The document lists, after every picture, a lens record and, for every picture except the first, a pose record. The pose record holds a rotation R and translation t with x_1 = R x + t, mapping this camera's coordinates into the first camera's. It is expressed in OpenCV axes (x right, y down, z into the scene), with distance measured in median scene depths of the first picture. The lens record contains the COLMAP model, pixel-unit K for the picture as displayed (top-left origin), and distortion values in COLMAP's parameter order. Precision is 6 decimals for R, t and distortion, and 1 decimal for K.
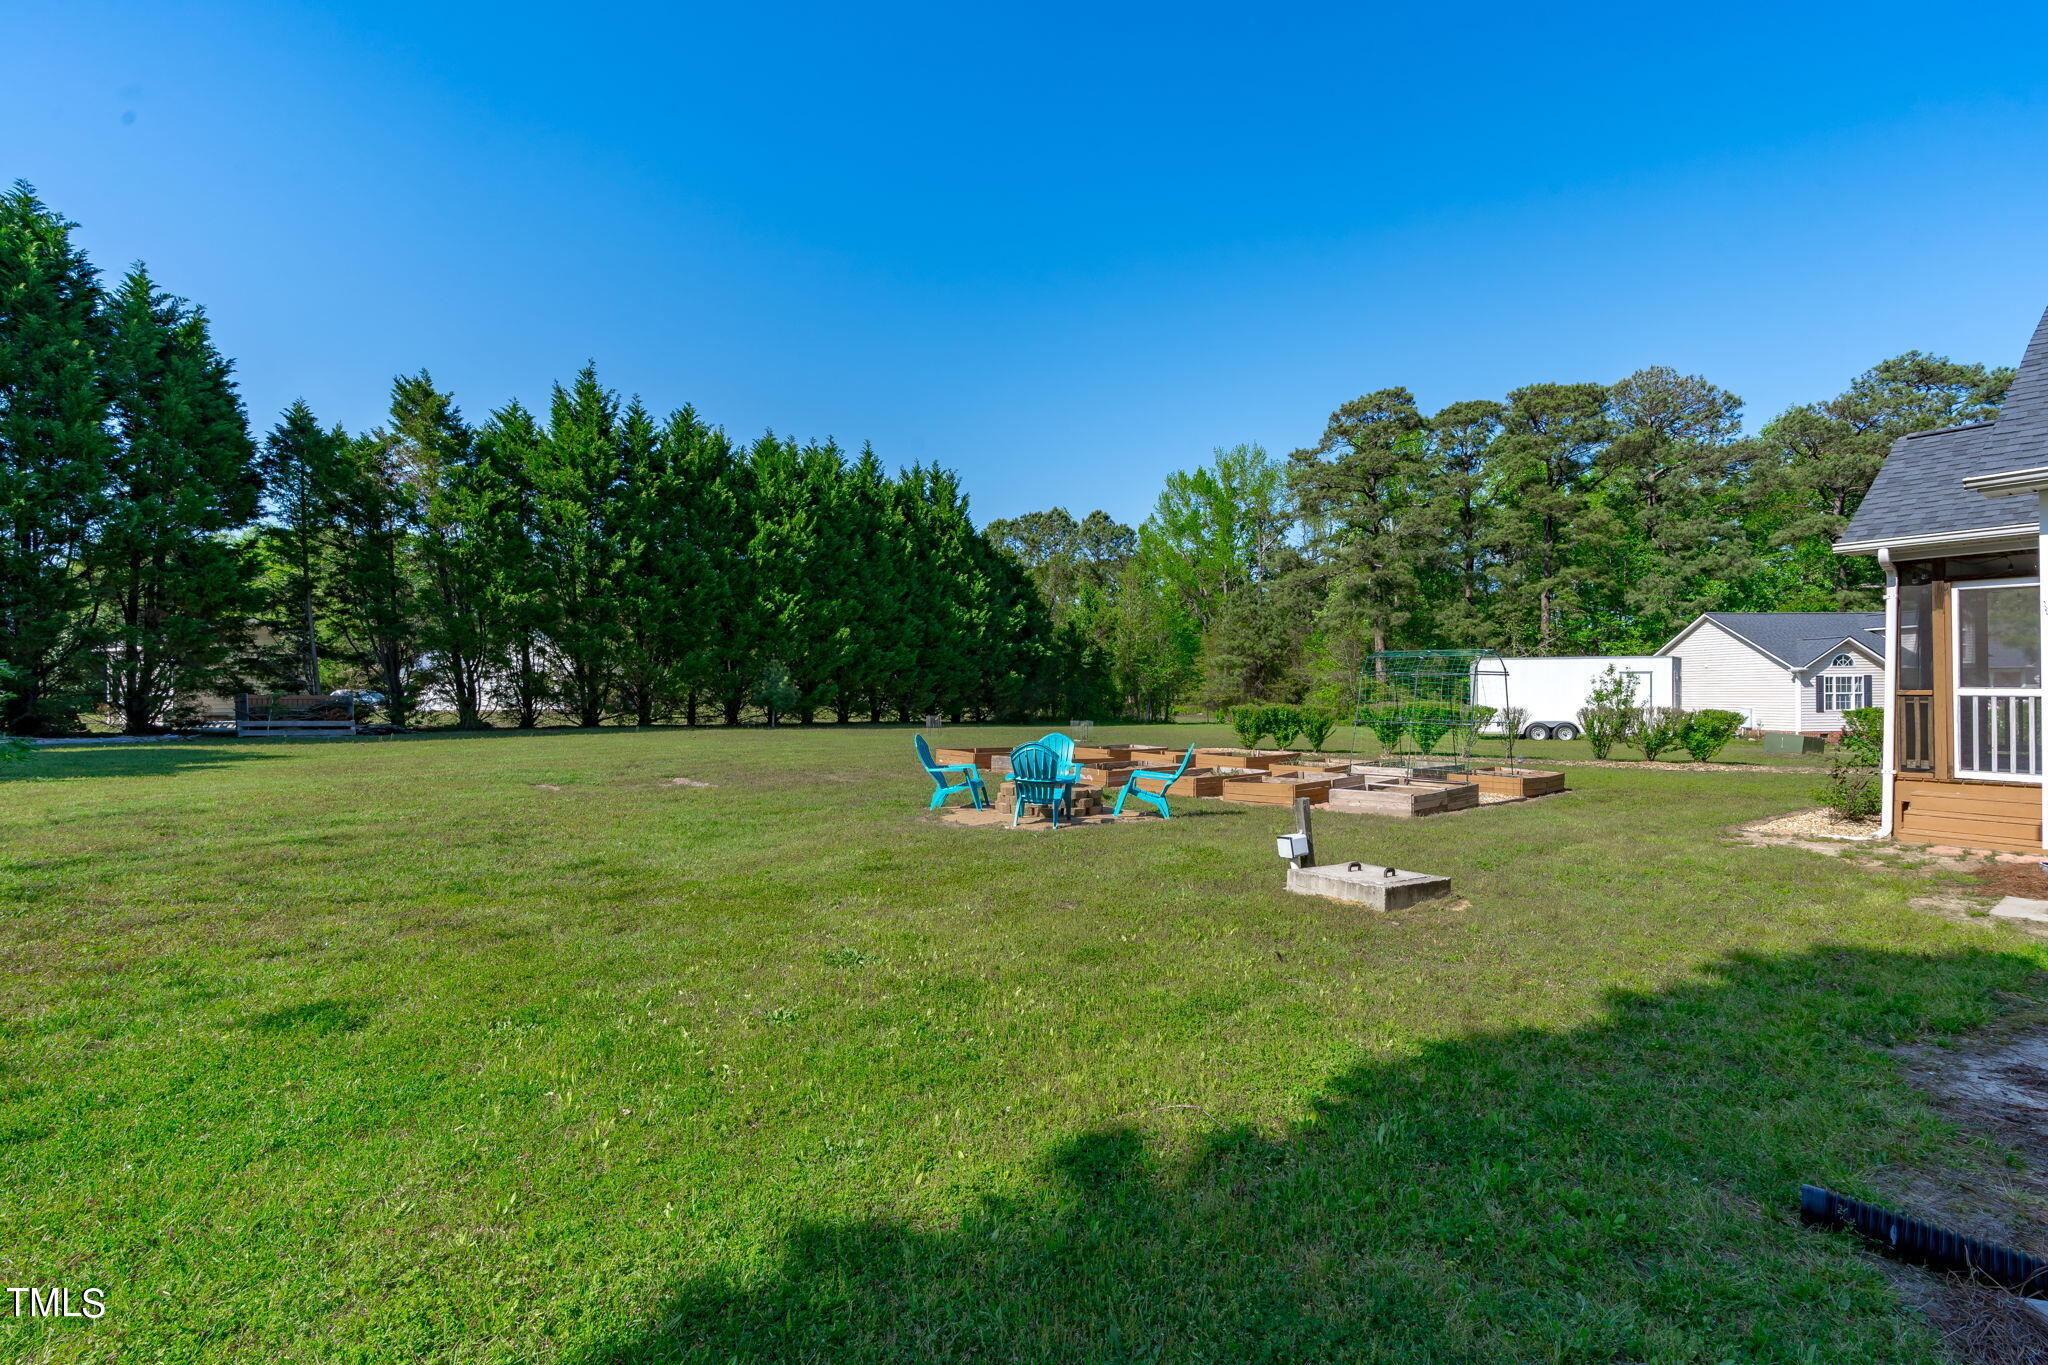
lens RADIAL K [[981.4, 0, 1024.0], [0, 981.4, 682.5], [0, 0, 1]] dist [-0.001351, 0.000109]
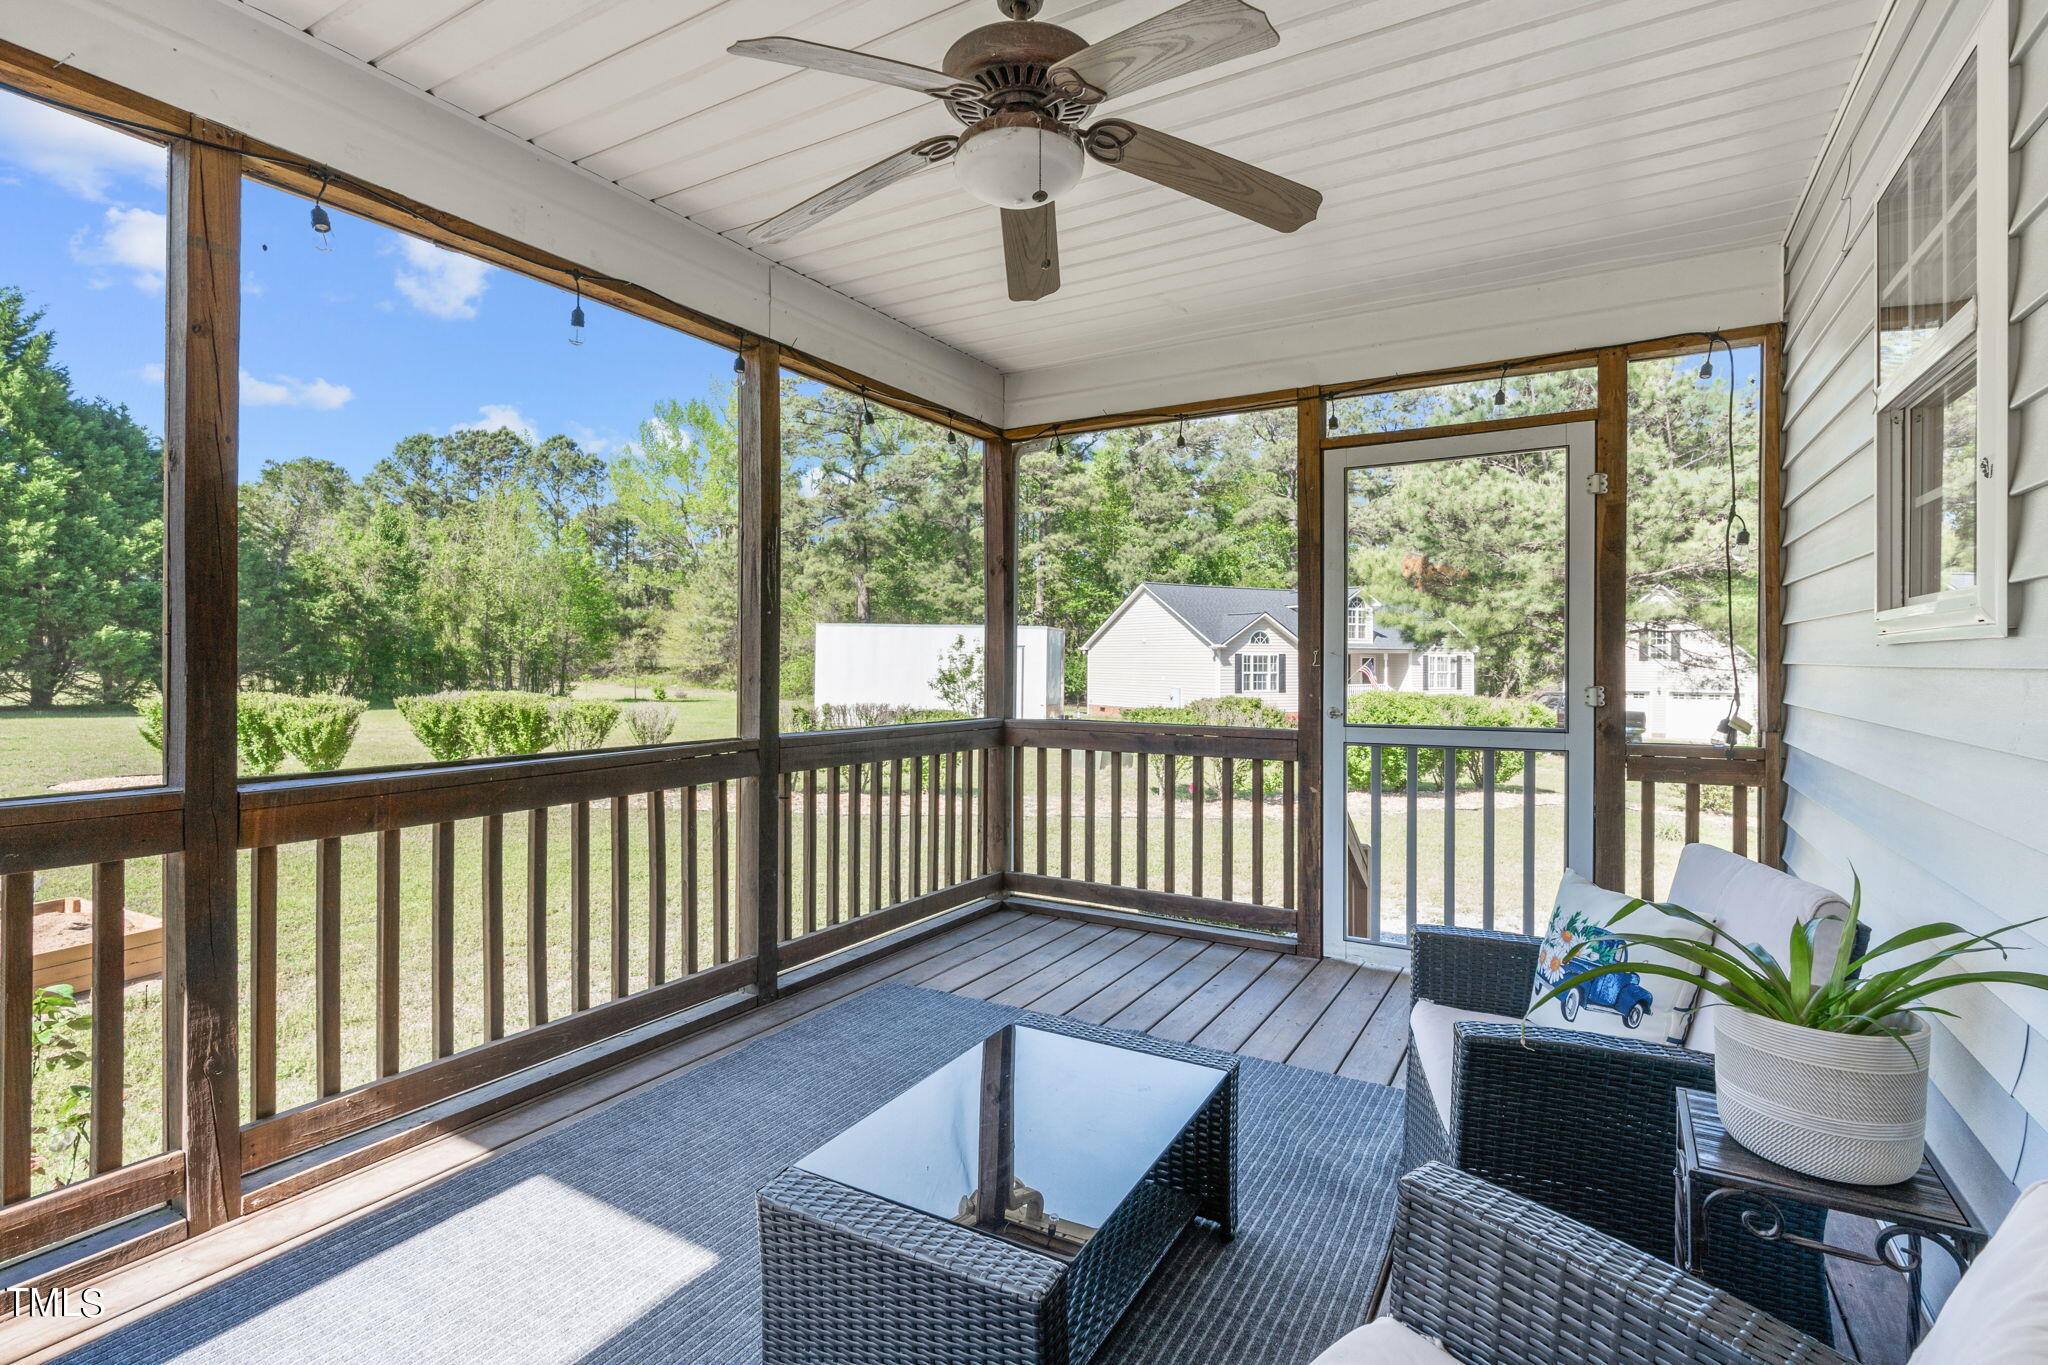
lens RADIAL K [[926.2, 0, 1030.1], [0, 926.2, 678.3], [0, 0, 1]] dist [-0.010712, 0.003589]
pose [[0.929606, 0.005272, 0.368517, 0.210409], [-0.018491, 0.999306, 0.032350, -0.005951], [-0.368090, -0.036888, 0.929058, 0.175982]]
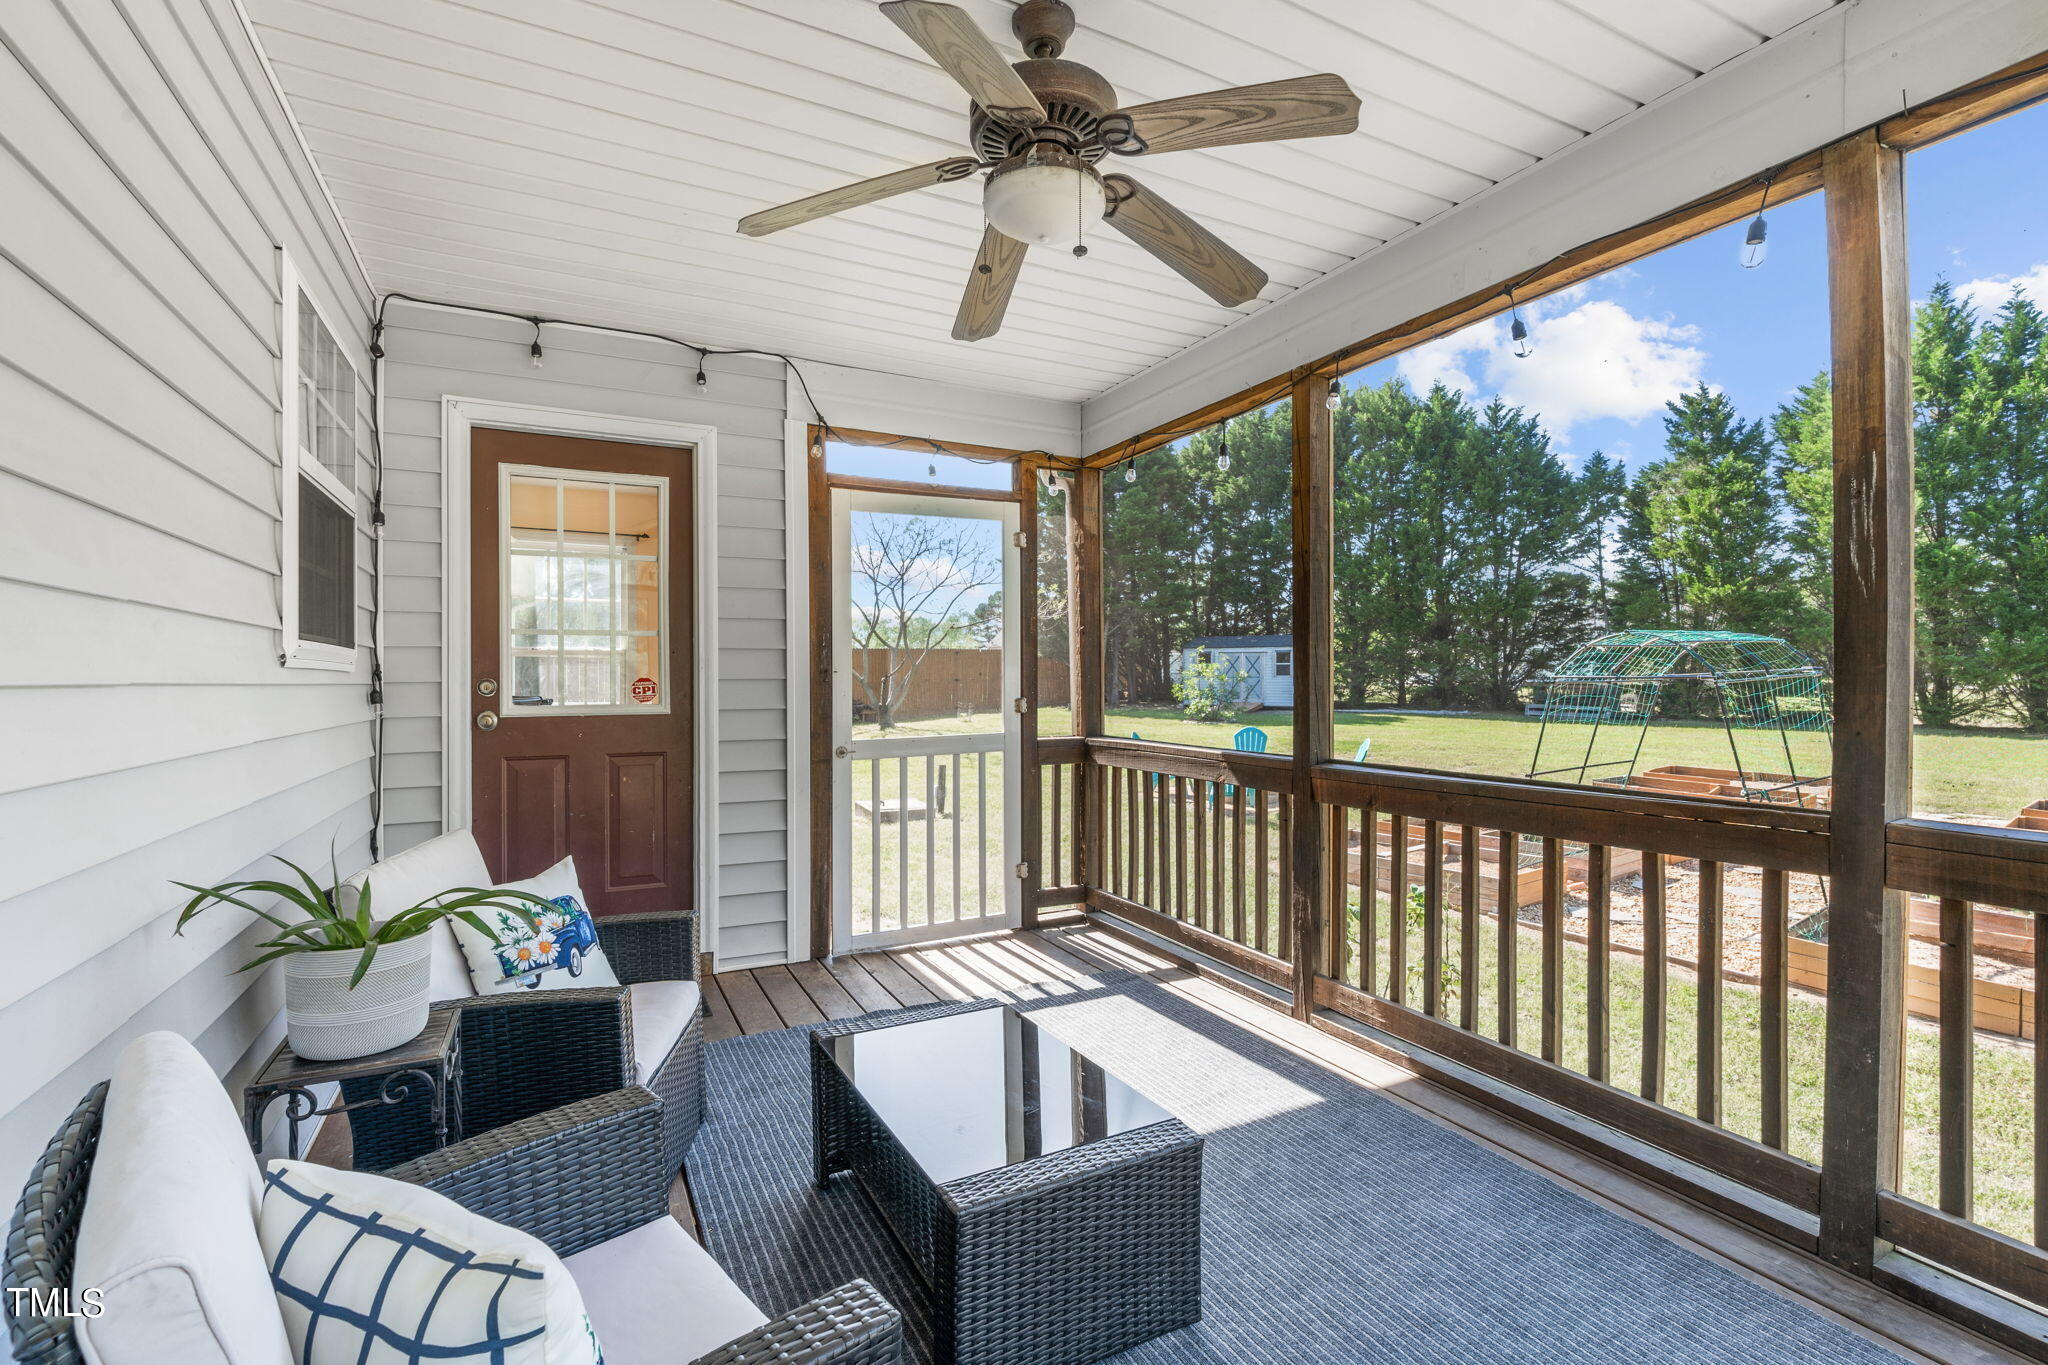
lens RADIAL K [[935.9, 0, 1014.0], [0, 935.9, 695.3], [0, 0, 1]] dist [-0.003655, 0.001562]
pose [[-0.186914, 0.017079, -0.982228, 1.185053], [0.017700, 0.999745, 0.014016, 0.005845], [0.982217, -0.014766, -0.187169, 0.953471]]
